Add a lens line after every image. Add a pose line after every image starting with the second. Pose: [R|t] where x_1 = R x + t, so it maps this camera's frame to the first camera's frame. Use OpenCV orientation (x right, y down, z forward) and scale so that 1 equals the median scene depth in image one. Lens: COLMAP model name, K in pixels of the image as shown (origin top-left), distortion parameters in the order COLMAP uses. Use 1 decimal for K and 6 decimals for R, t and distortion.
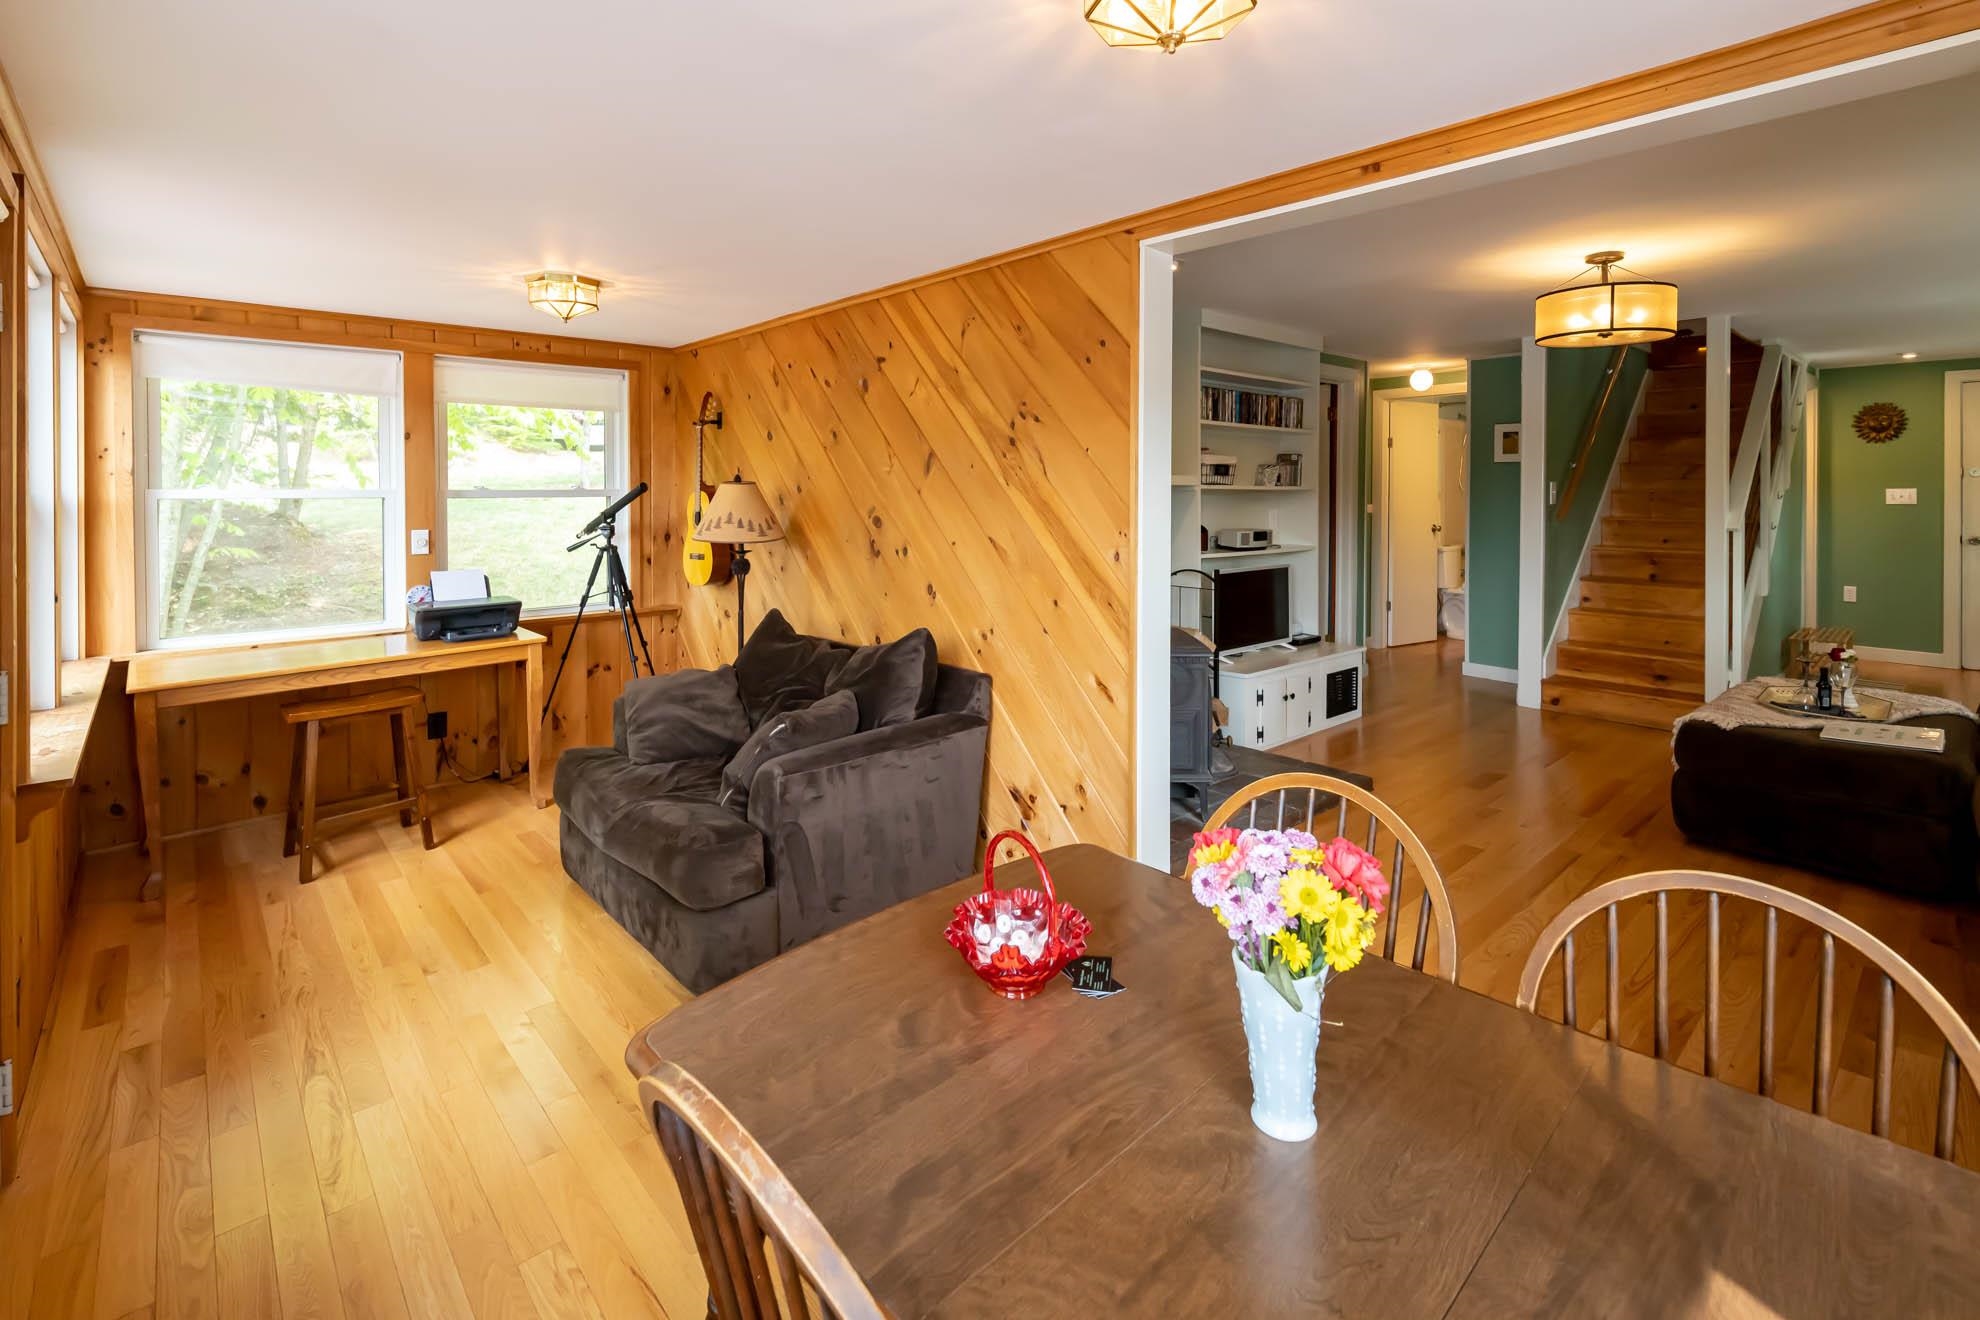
lens RADIAL K [[922.5, 0, 993.4], [0, 922.5, 508.3], [0, 0, 1]] dist [-0.001740, -0.000356]
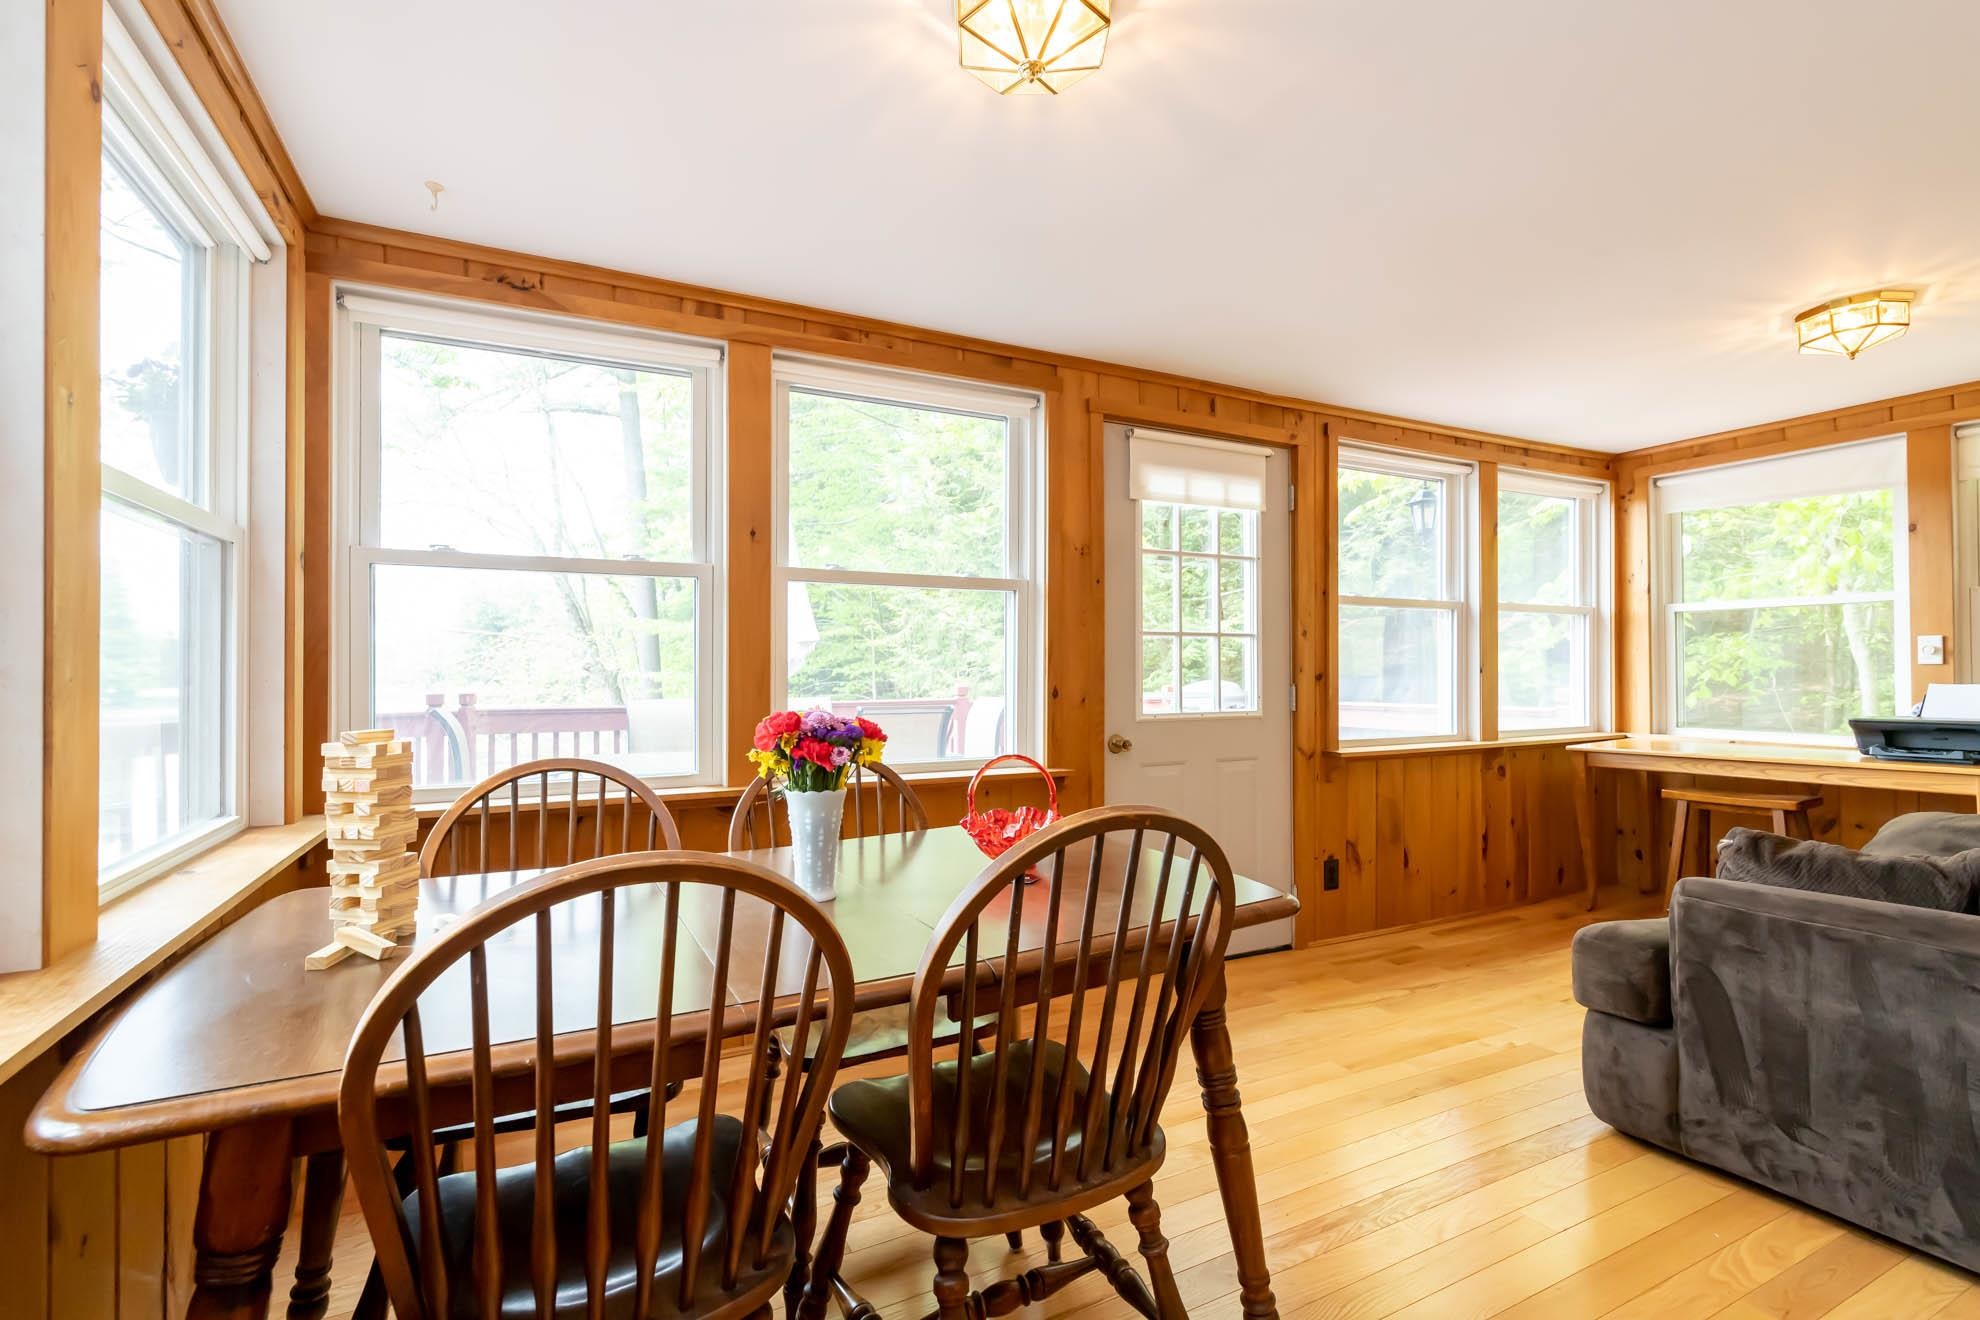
lens RADIAL K [[887.3, 0, 990.0], [0, 887.3, 660.0], [0, 0, 1]] dist [-0.000938, -0.000051]
pose [[-0.263471, -0.001118, -0.964667, 0.504078], [-0.008687, 0.999962, 0.001214, 0.066591], [0.964628, 0.008700, -0.263471, 0.472376]]
